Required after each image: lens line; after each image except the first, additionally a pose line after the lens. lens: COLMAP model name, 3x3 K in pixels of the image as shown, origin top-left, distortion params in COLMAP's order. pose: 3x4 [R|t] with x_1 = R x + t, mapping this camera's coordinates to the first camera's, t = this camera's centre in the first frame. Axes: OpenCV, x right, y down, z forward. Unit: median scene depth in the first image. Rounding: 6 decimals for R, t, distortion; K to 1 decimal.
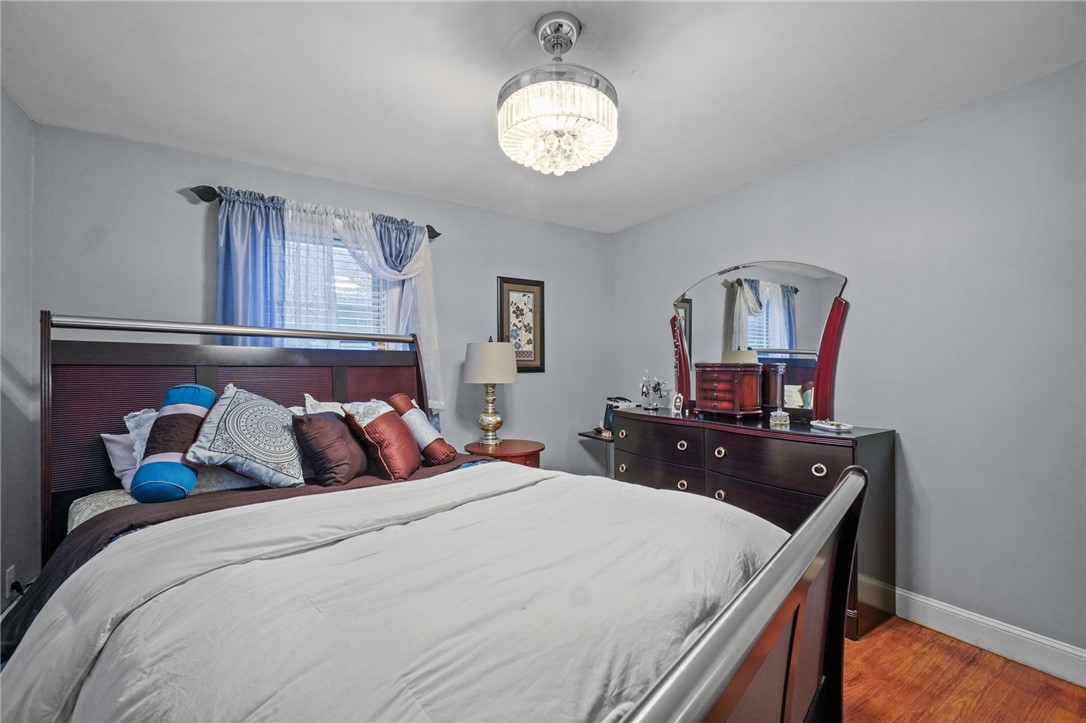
lens RADIAL K [[463.4, 0, 538.5], [0, 463.4, 362.7], [0, 0, 1]] dist [0.008439, -0.001978]
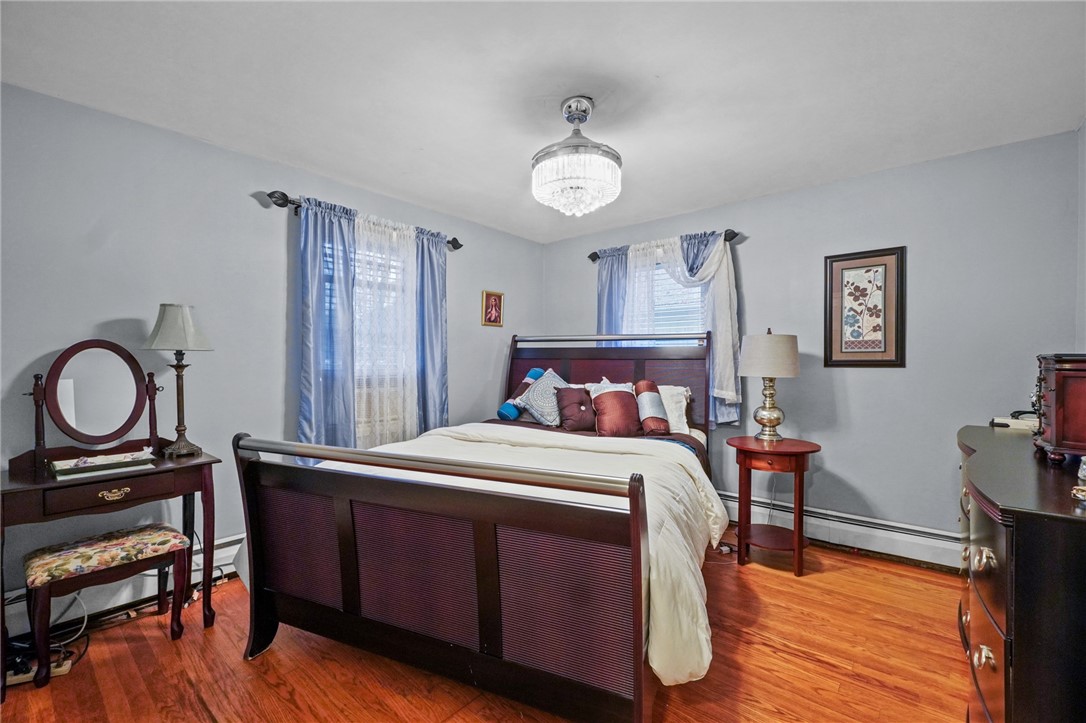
lens RADIAL K [[463.4, 0, 538.0], [0, 463.4, 363.7], [0, 0, 1]] dist [0.008439, -0.001978]
pose [[0.297685, 0.003161, -0.954659, 0.577520], [0.003123, 0.999986, 0.004285, 0.009948], [0.954659, -0.004257, 0.297671, 0.219105]]
